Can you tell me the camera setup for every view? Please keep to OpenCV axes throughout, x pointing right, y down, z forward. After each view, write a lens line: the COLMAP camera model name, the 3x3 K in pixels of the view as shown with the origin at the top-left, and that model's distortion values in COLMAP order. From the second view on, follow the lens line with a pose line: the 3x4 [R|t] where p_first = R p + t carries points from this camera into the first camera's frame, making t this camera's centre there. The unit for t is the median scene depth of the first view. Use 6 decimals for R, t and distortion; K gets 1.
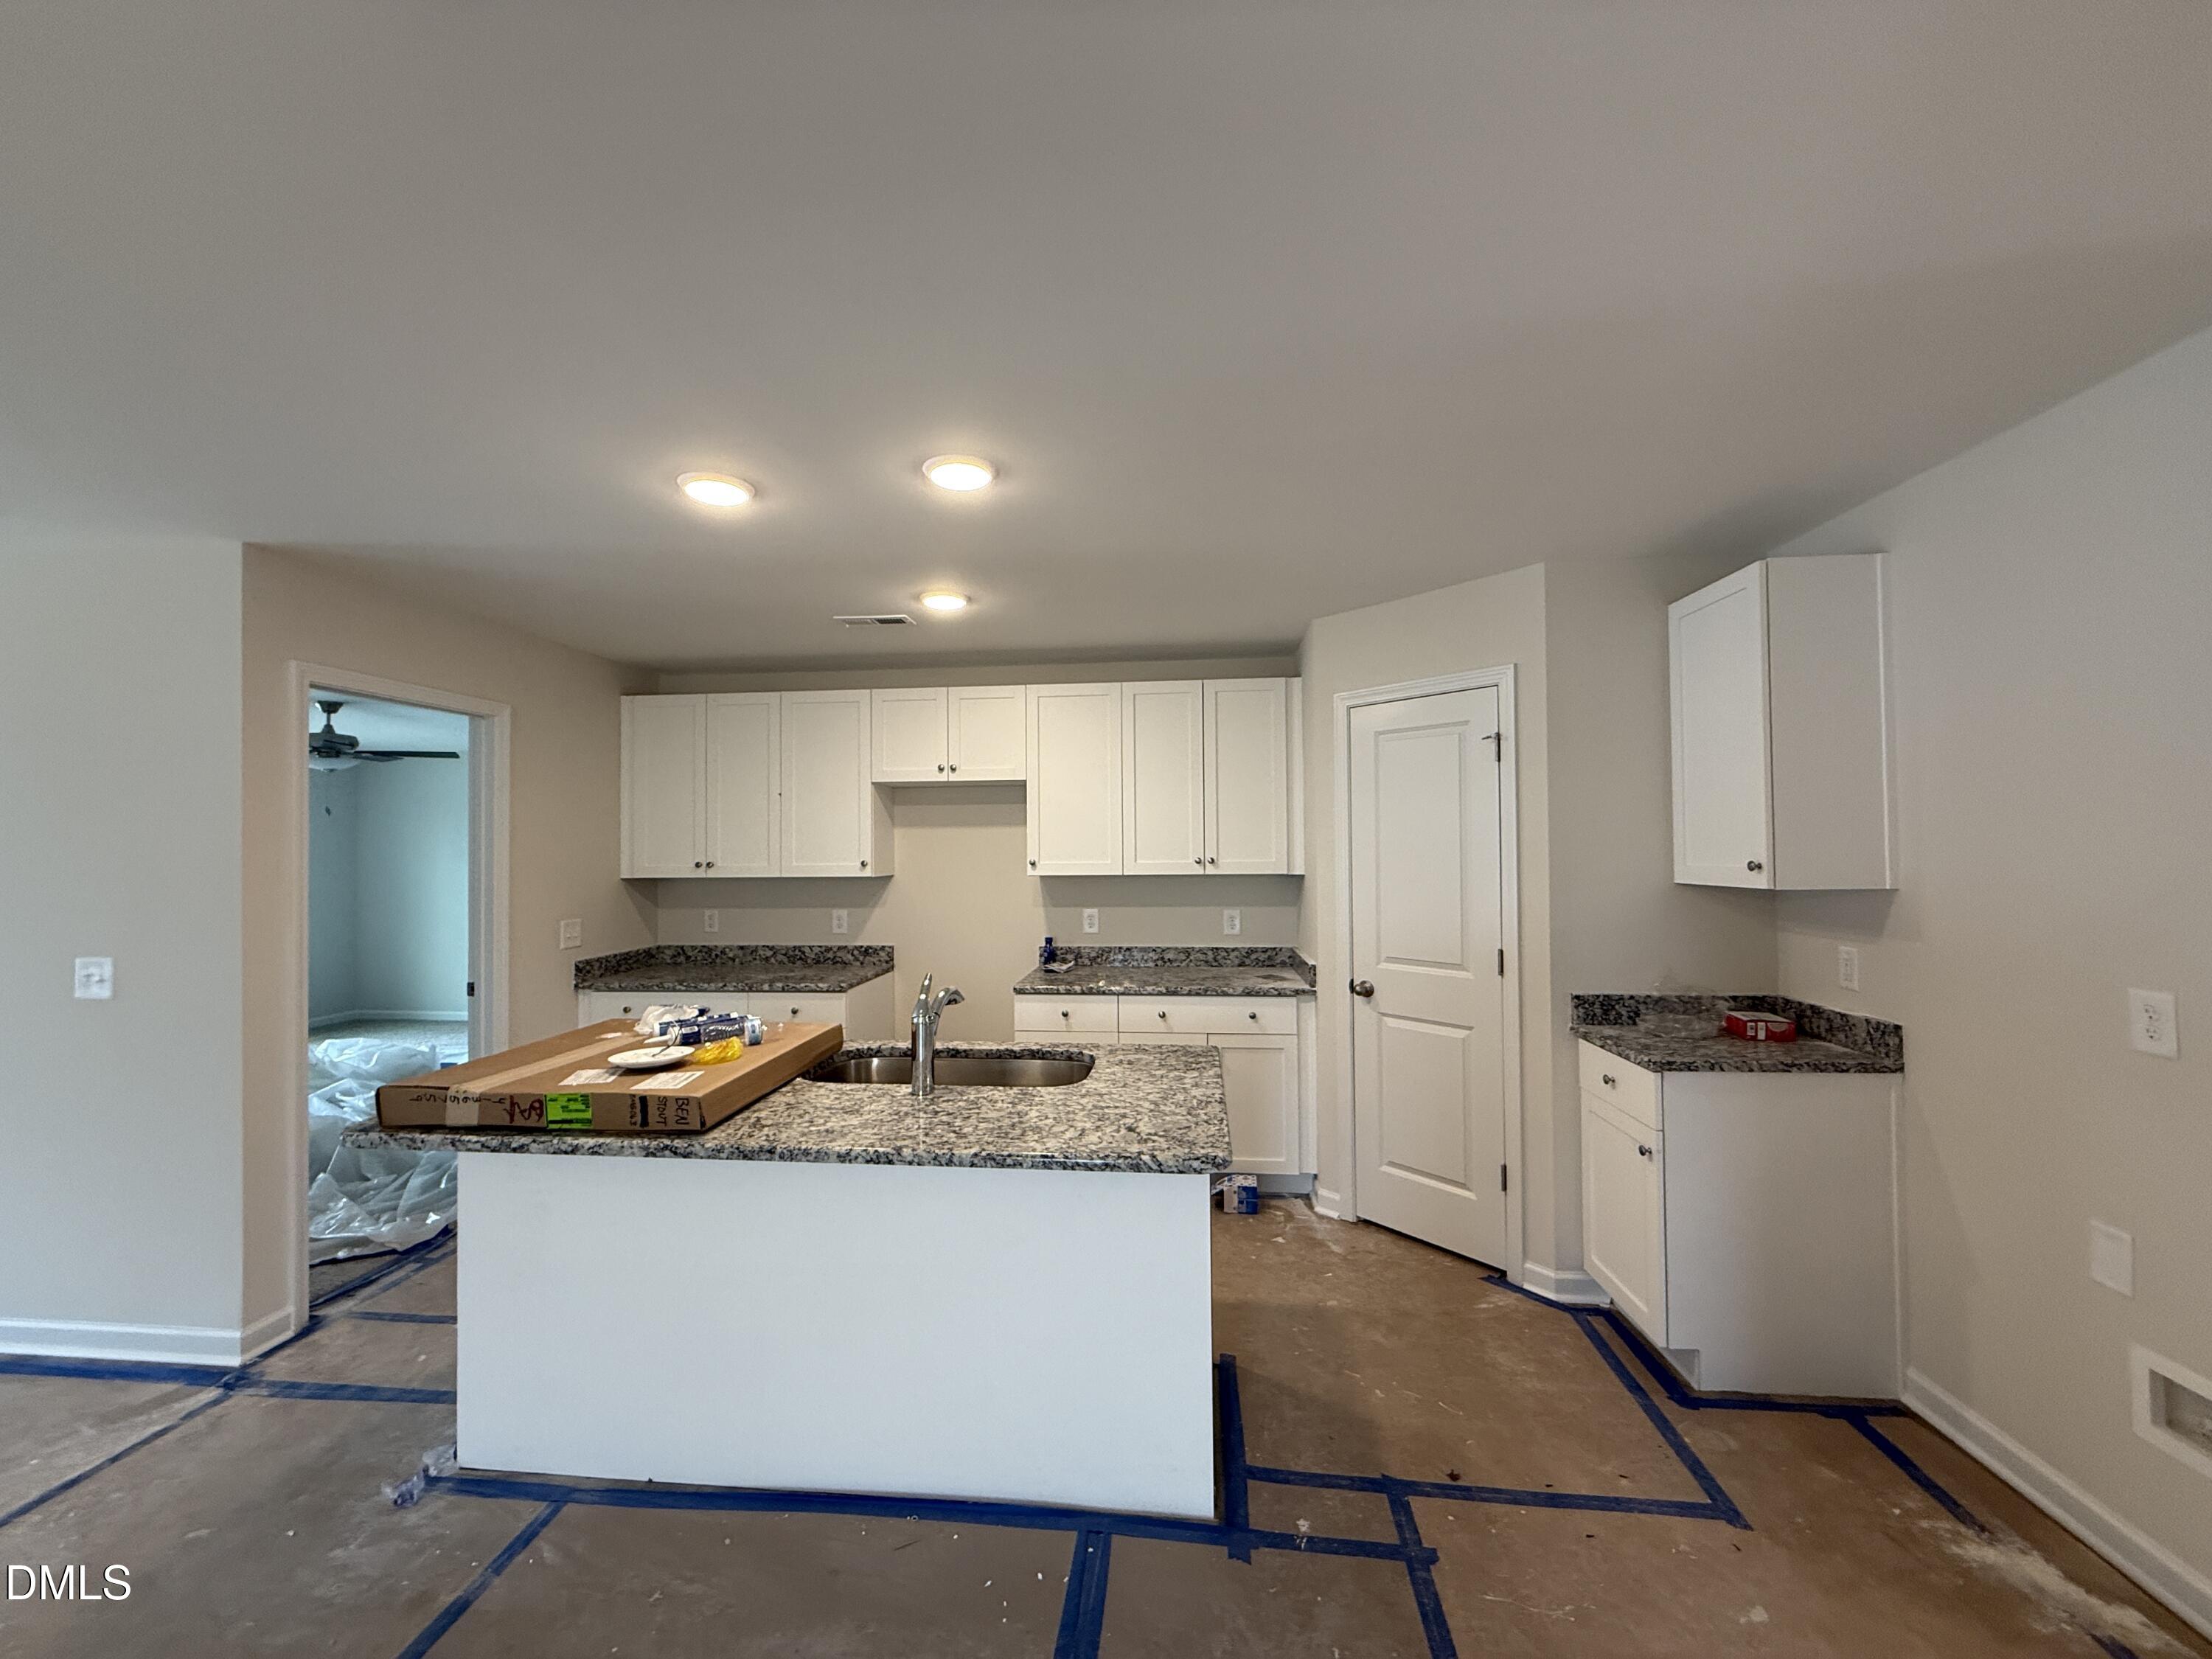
lens RADIAL K [[879.6, 0, 1100.4], [0, 879.6, 834.2], [0, 0, 1]] dist [-0.001074, -0.000473]
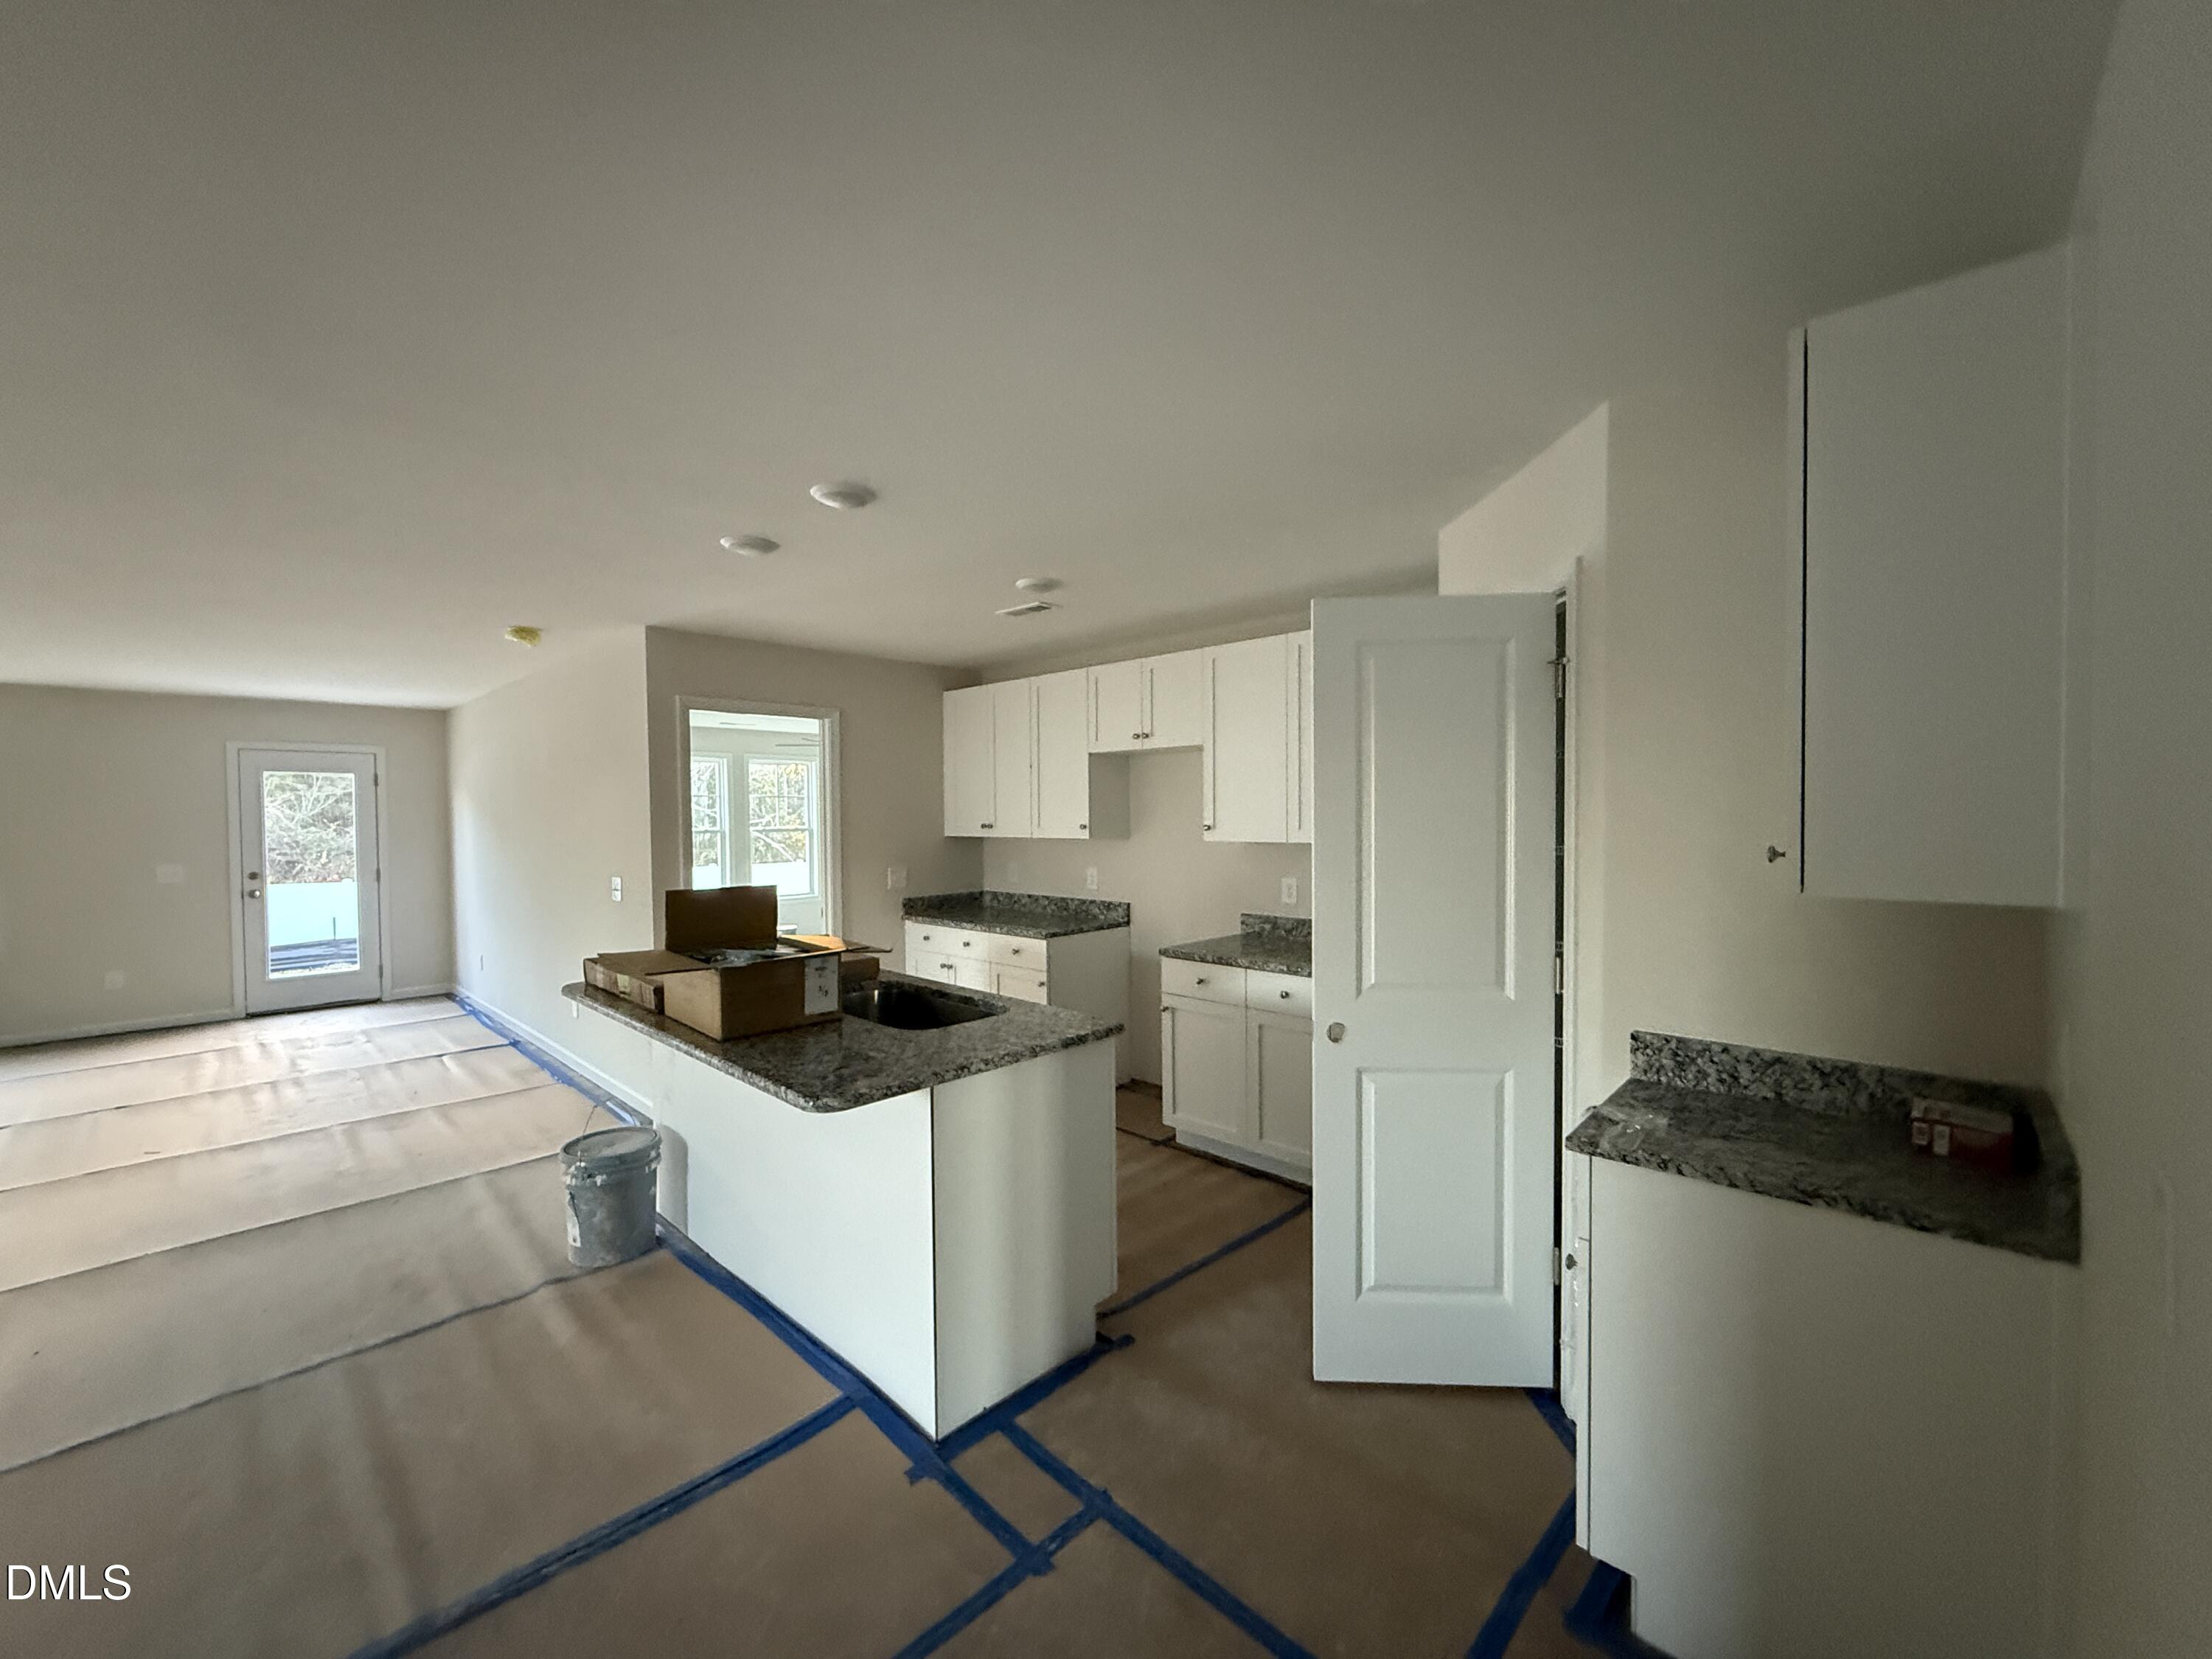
lens RADIAL K [[880.5, 0, 1102.1], [0, 880.5, 835.2], [0, 0, 1]] dist [-0.001160, -0.000215]
pose [[0.786787, 0.018008, -0.616961, 0.637650], [0.011609, 0.998966, 0.043963, -0.006958], [0.617115, -0.041752, 0.785765, 0.208994]]
